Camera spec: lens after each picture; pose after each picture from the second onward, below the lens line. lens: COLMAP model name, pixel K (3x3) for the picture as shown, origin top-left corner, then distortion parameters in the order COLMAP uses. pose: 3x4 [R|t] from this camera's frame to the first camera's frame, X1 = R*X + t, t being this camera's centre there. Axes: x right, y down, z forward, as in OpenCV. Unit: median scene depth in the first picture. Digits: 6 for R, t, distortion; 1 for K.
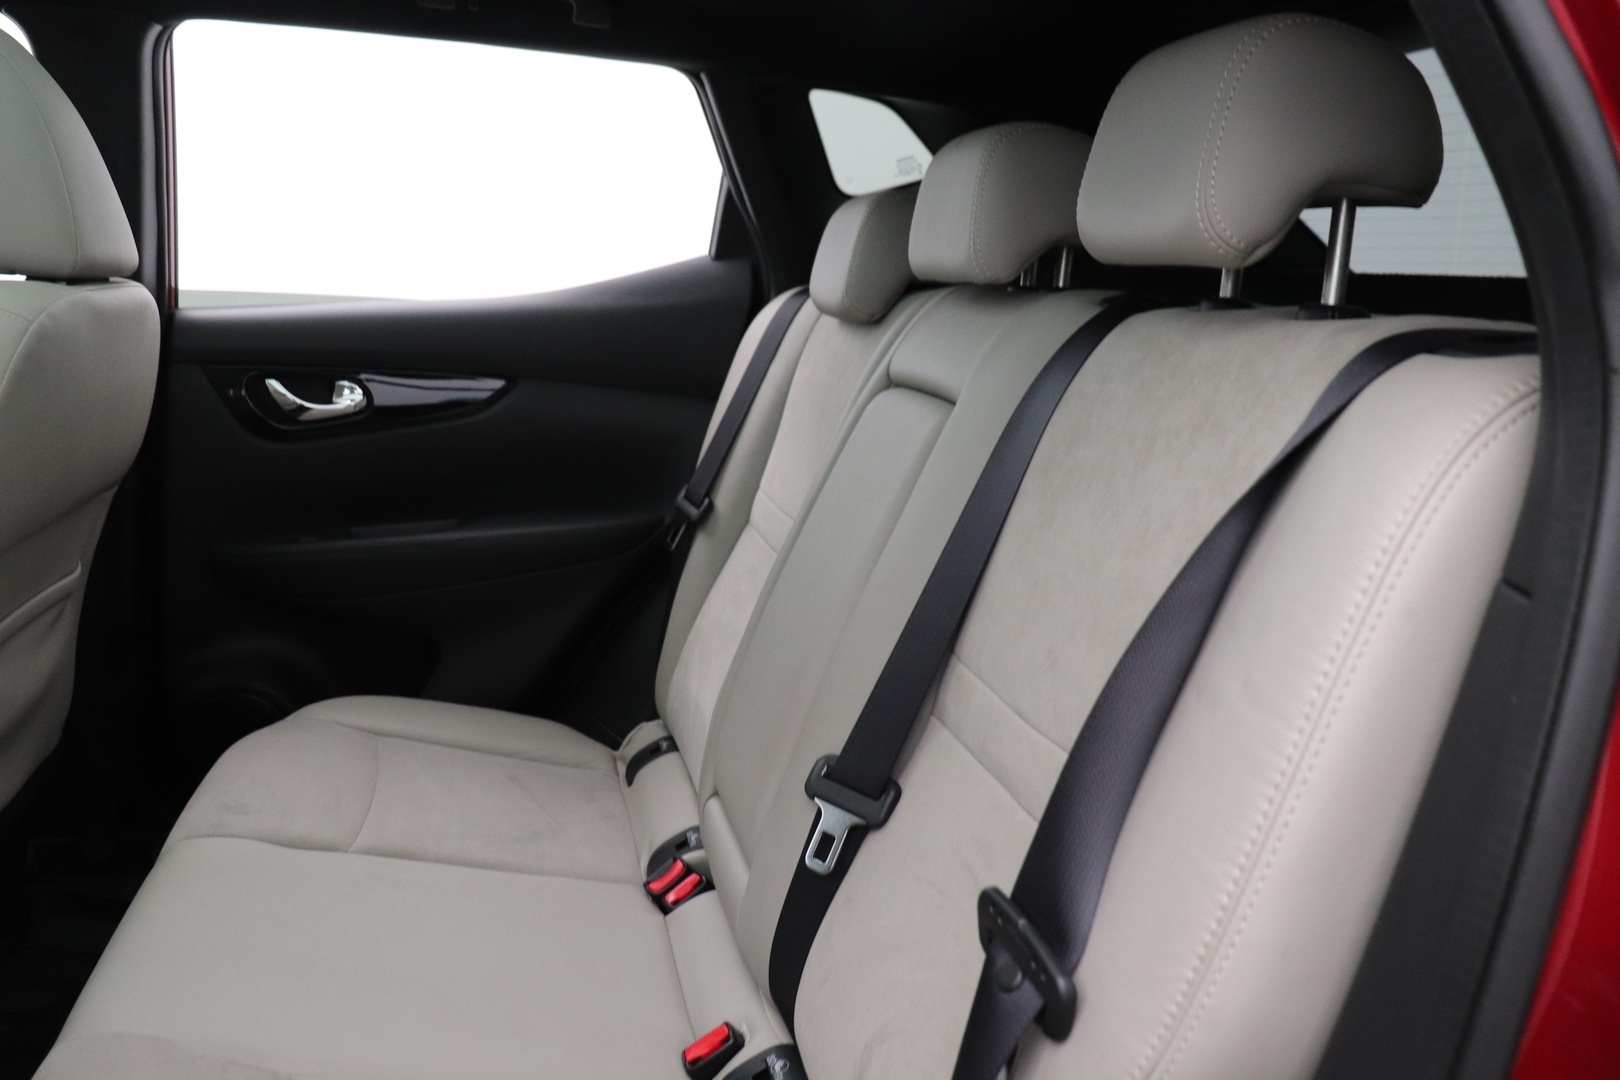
lens RADIAL K [[1332.8, 0, 813.5], [0, 1332.8, 538.5], [0, 0, 1]] dist [-0.177302, 0.142840]
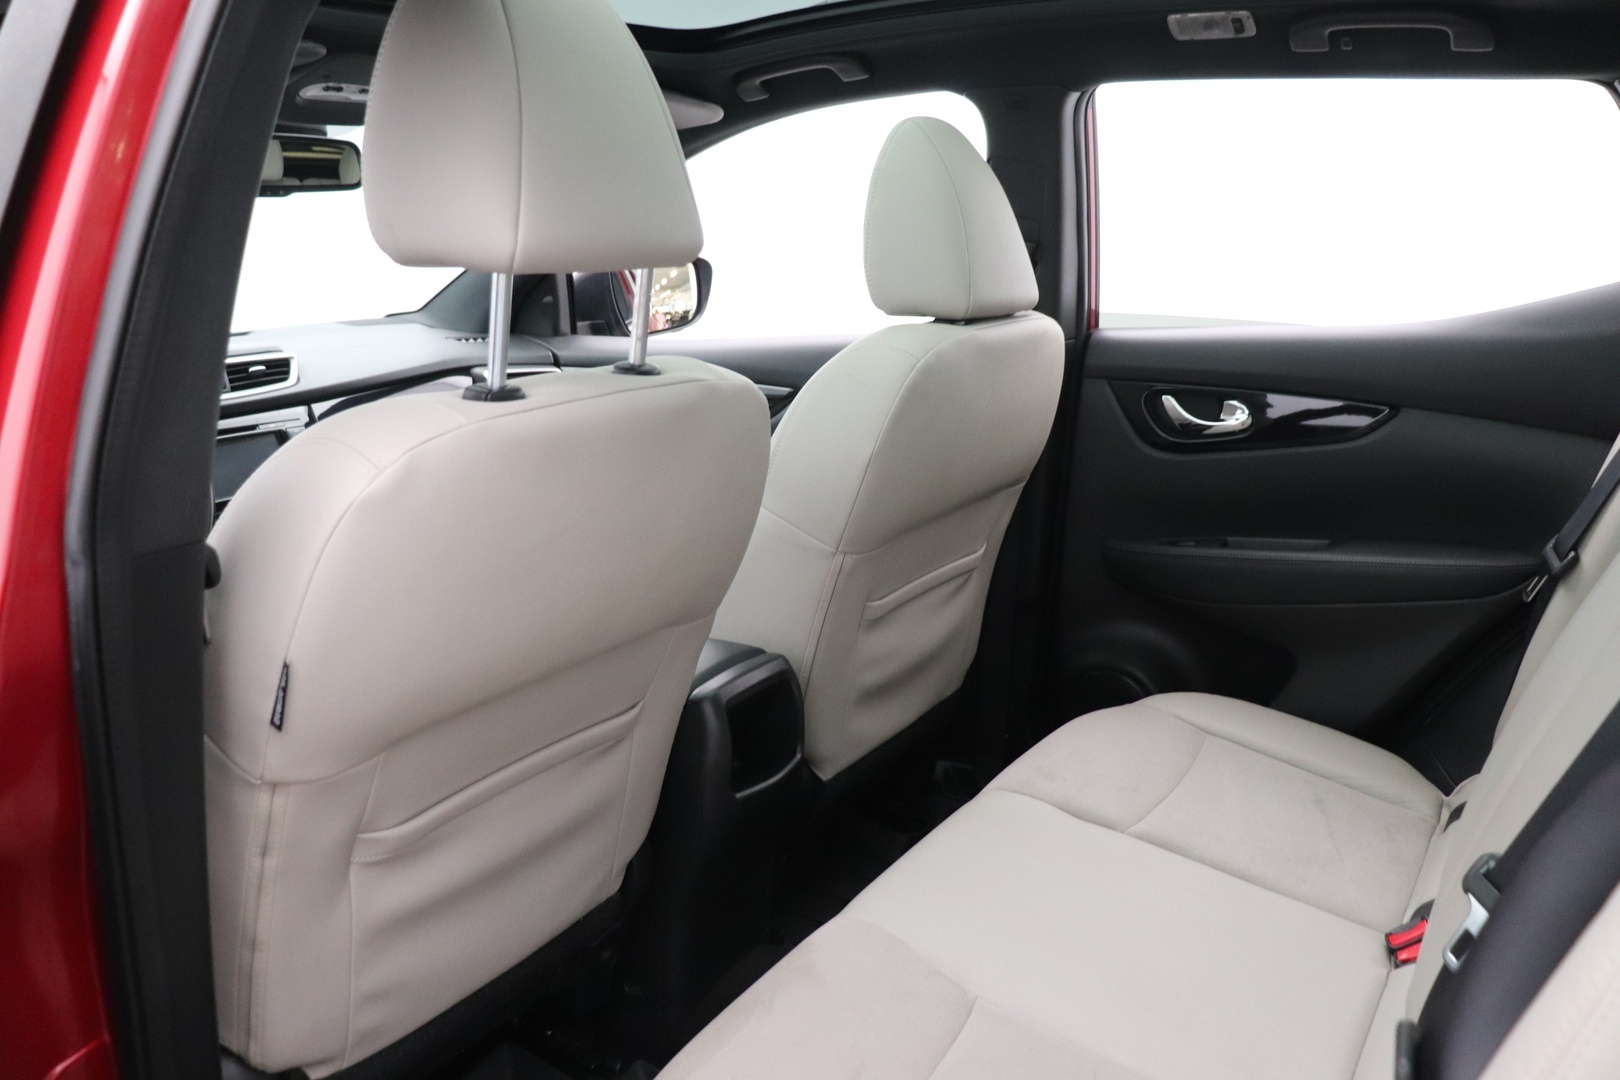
lens RADIAL K [[1332.8, 0, 797.7], [0, 1332.8, 534.0], [0, 0, 1]] dist [-0.177302, 0.142840]
pose [[0.701290, 0.109672, -0.704389, 0.166026], [-0.095464, 0.993643, 0.059664, -0.044193], [0.706455, 0.025402, 0.707302, -0.010780]]
